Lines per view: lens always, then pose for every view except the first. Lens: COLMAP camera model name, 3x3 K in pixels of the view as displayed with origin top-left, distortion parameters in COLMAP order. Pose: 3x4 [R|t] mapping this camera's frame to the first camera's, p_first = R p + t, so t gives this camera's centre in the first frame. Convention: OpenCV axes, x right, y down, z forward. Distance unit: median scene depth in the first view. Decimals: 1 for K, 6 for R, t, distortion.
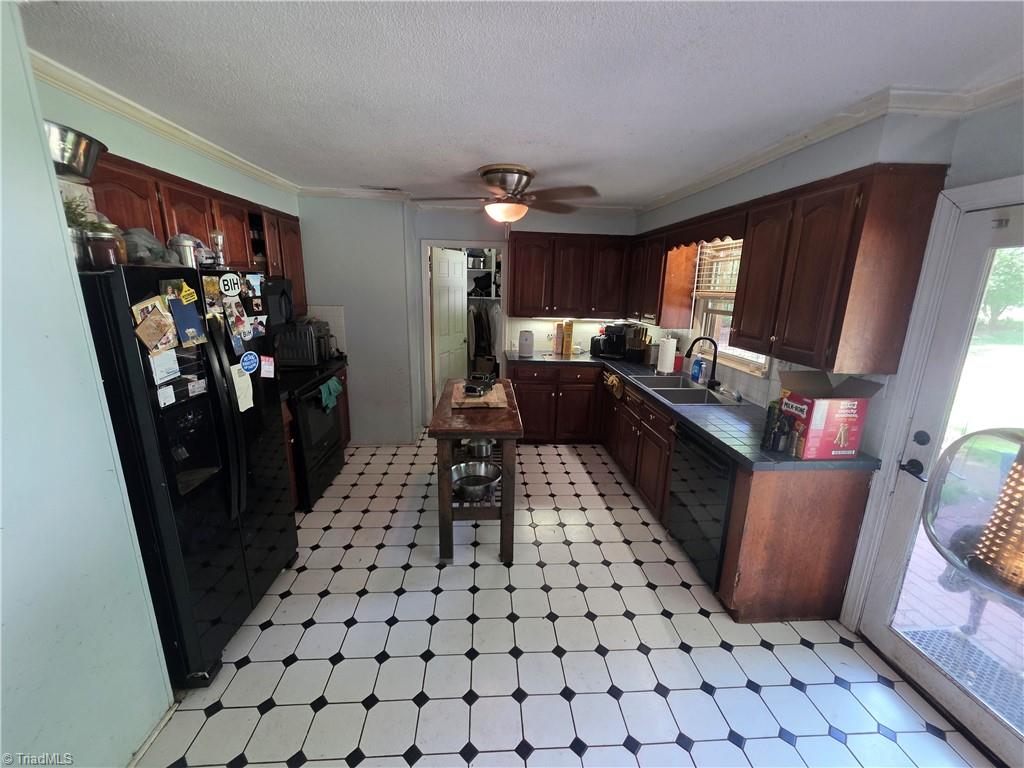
lens RADIAL K [[410.8, 0, 509.2], [0, 410.8, 383.5], [0, 0, 1]] dist [-0.002484, -0.000127]
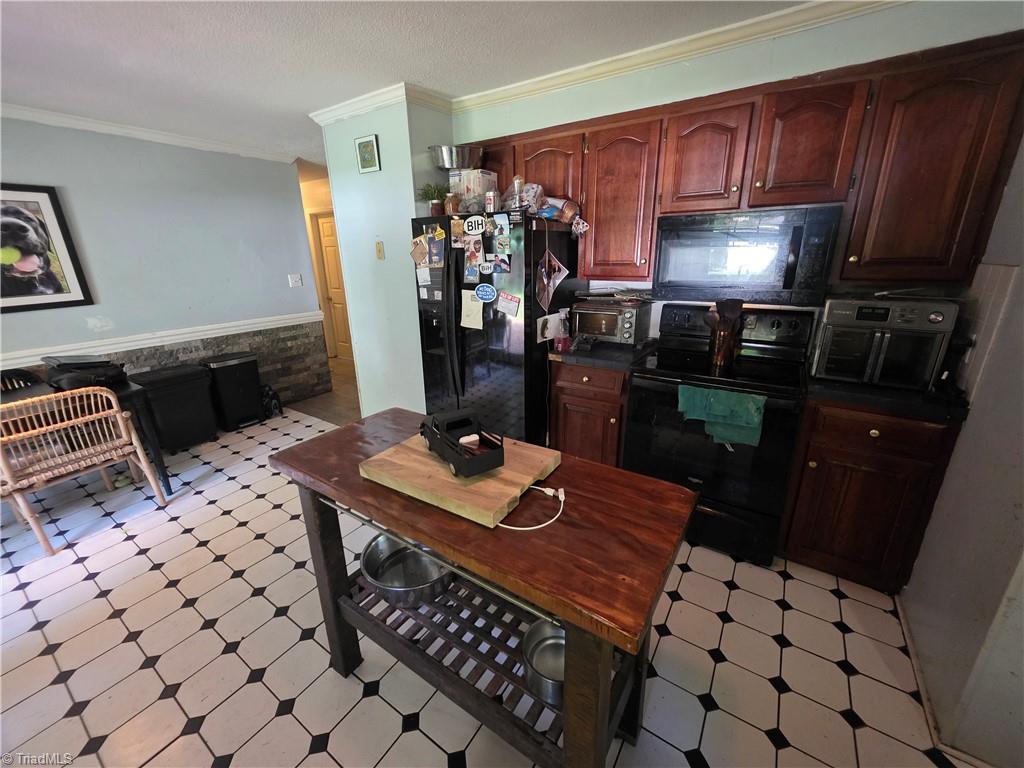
lens RADIAL K [[410.8, 0, 511.4], [0, 410.8, 382.1], [0, 0, 1]] dist [-0.002484, -0.000127]
pose [[-0.604737, 0.229192, -0.762735, 0.302393], [-0.187929, 0.889589, 0.416310, -0.351253], [0.773935, 0.395098, -0.494896, 1.856506]]
